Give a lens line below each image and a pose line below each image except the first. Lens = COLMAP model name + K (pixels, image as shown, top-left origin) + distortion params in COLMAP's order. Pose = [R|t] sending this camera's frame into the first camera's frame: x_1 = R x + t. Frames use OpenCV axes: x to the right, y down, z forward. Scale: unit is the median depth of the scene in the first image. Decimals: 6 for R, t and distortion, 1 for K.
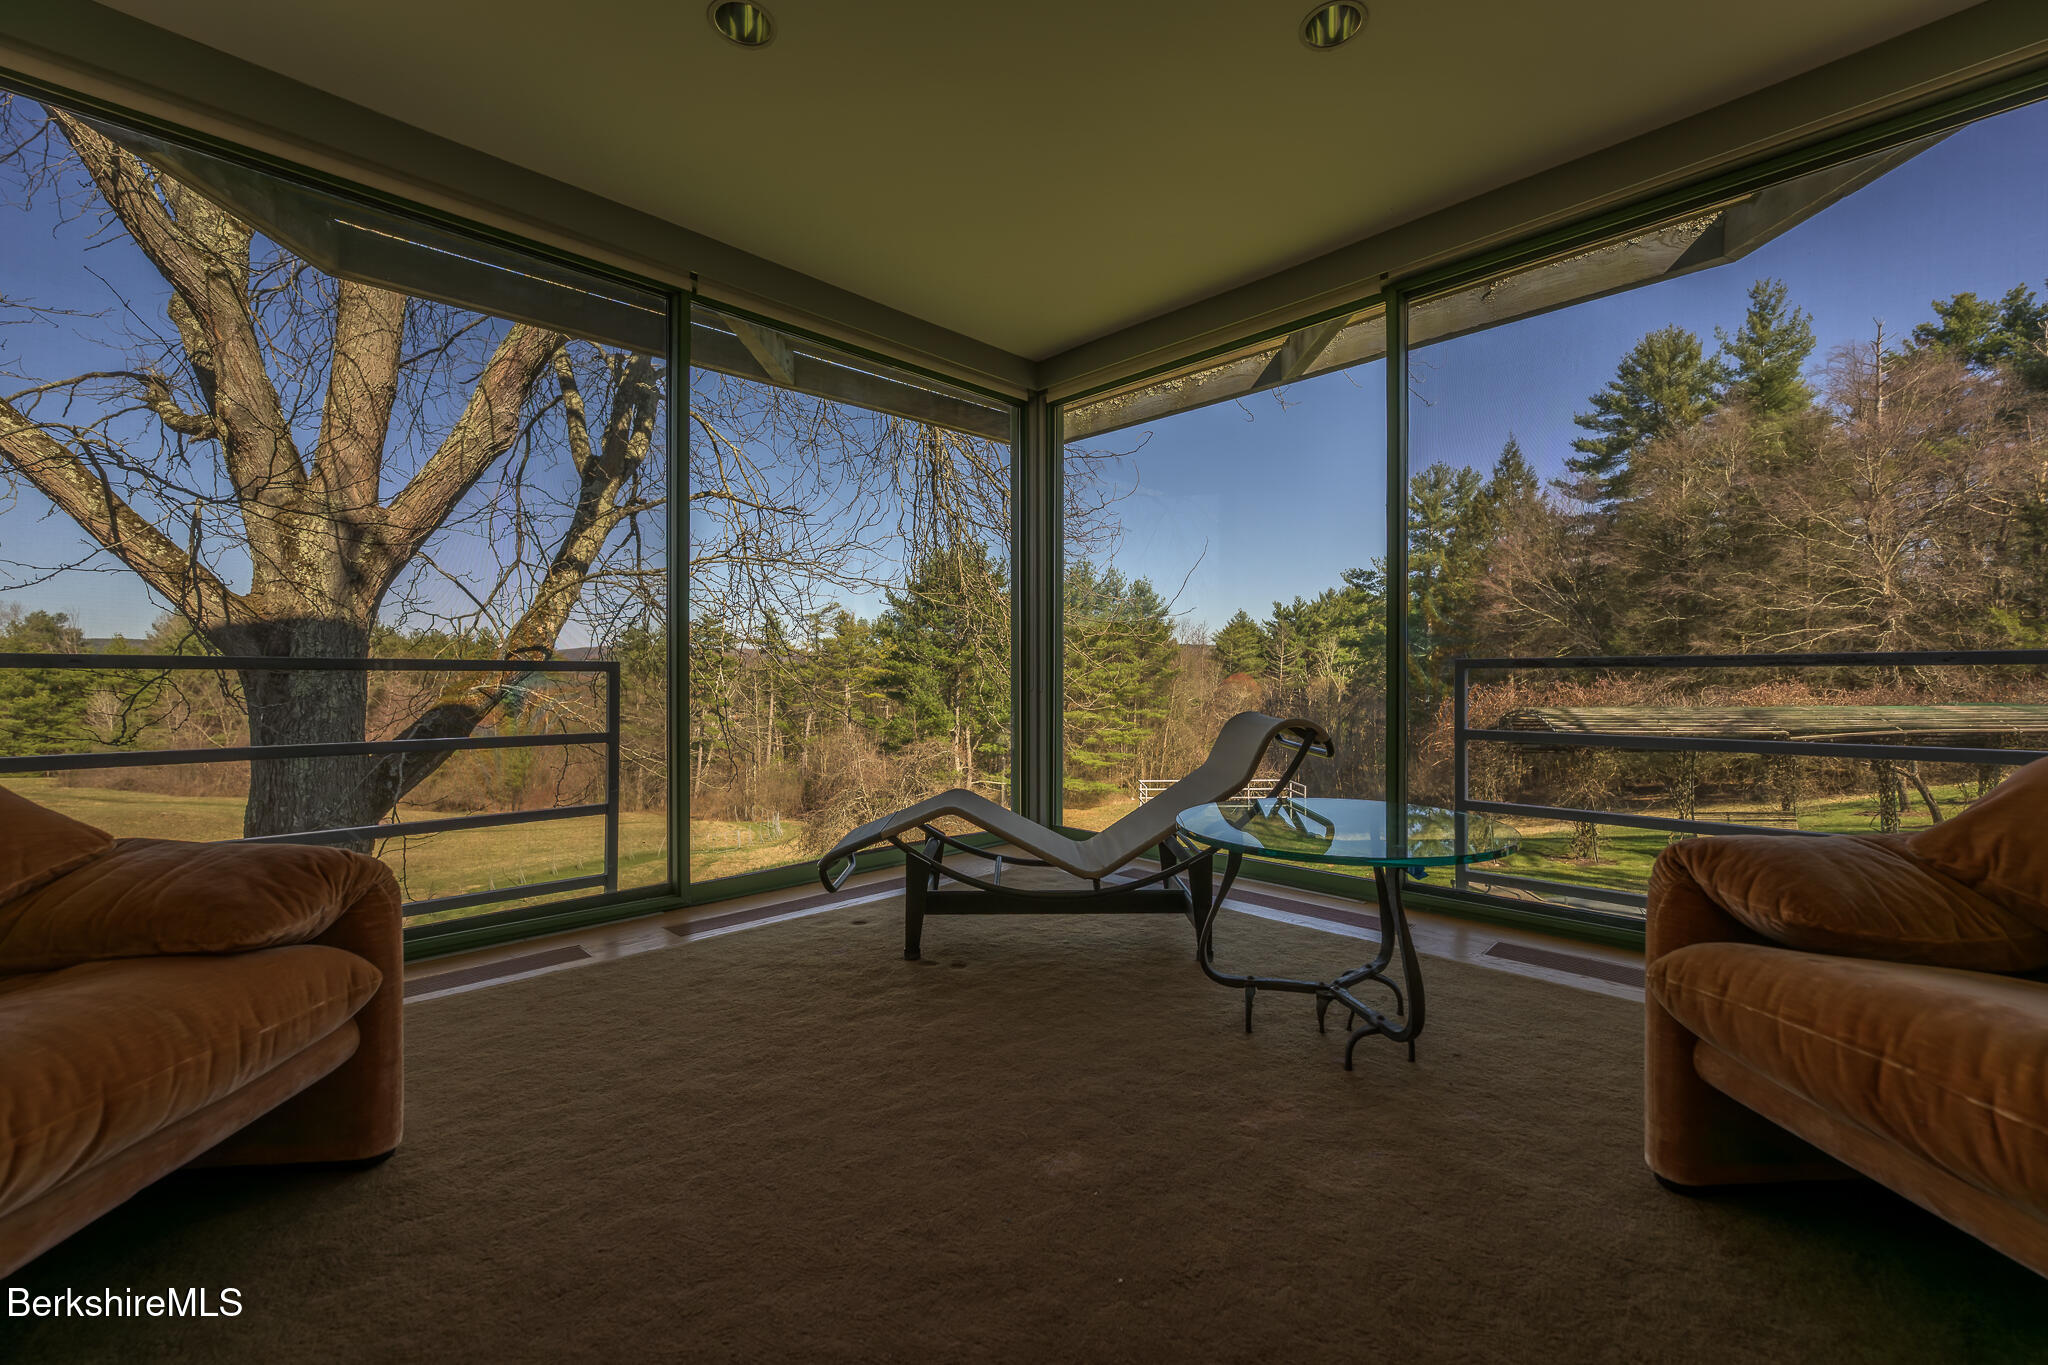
lens RADIAL K [[847.4, 0, 1057.3], [0, 847.4, 688.5], [0, 0, 1]] dist [0.001744, 0.000267]
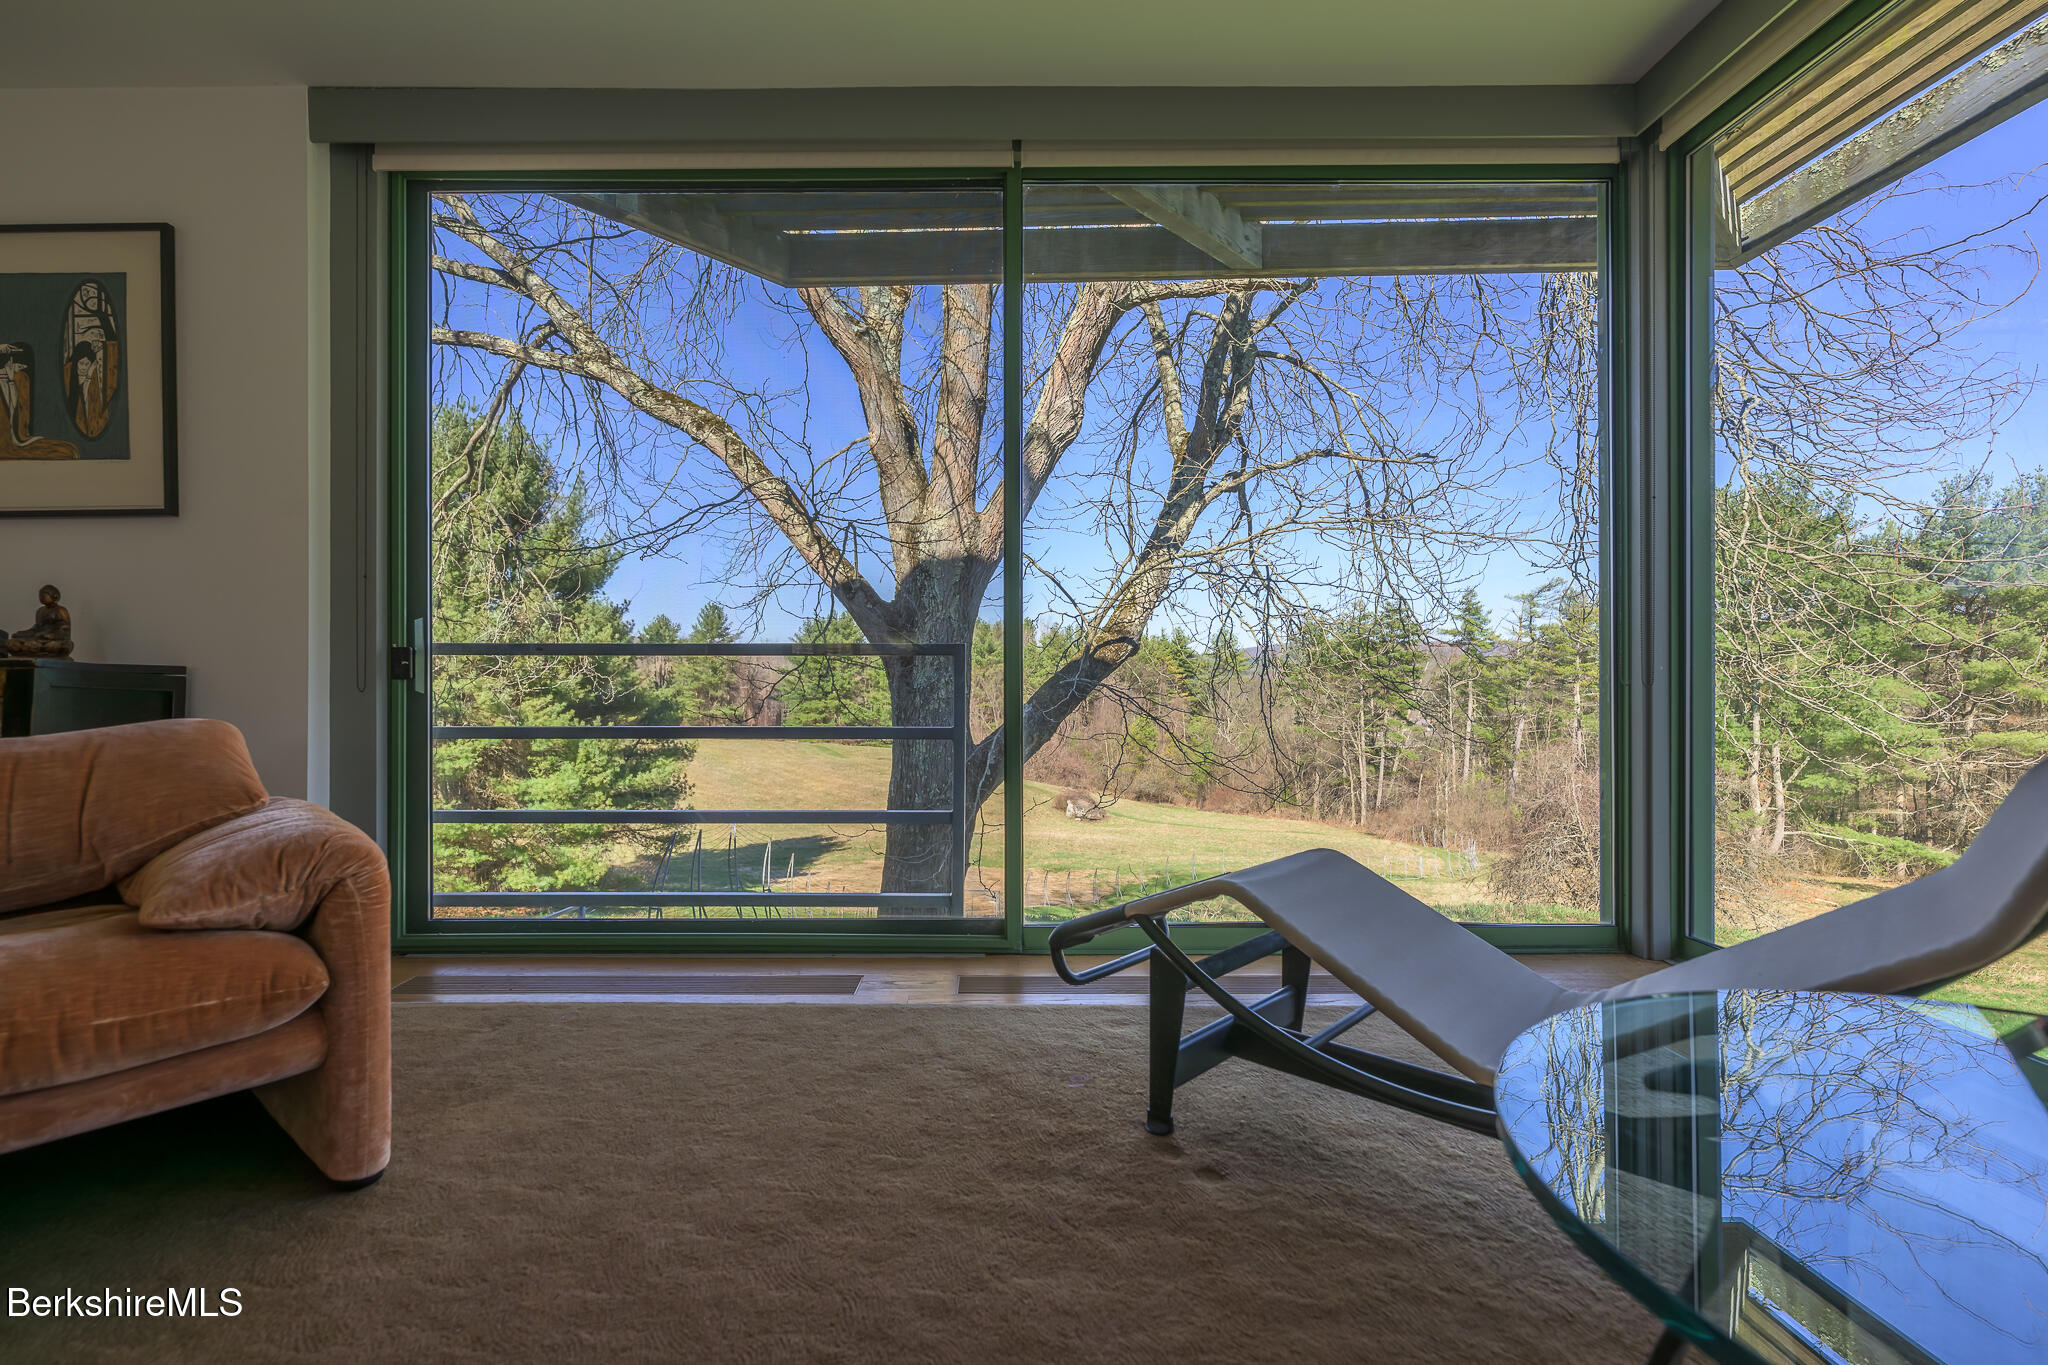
lens RADIAL K [[957.4, 0, 969.7], [0, 957.4, 682.5], [0, 0, 1]] dist [-0.002887, 0.000144]
pose [[0.682502, 0.003424, -0.730875, 0.184127], [-0.007924, 0.999965, -0.002715, 0.009604], [0.730840, 0.007644, 0.682506, 0.373462]]
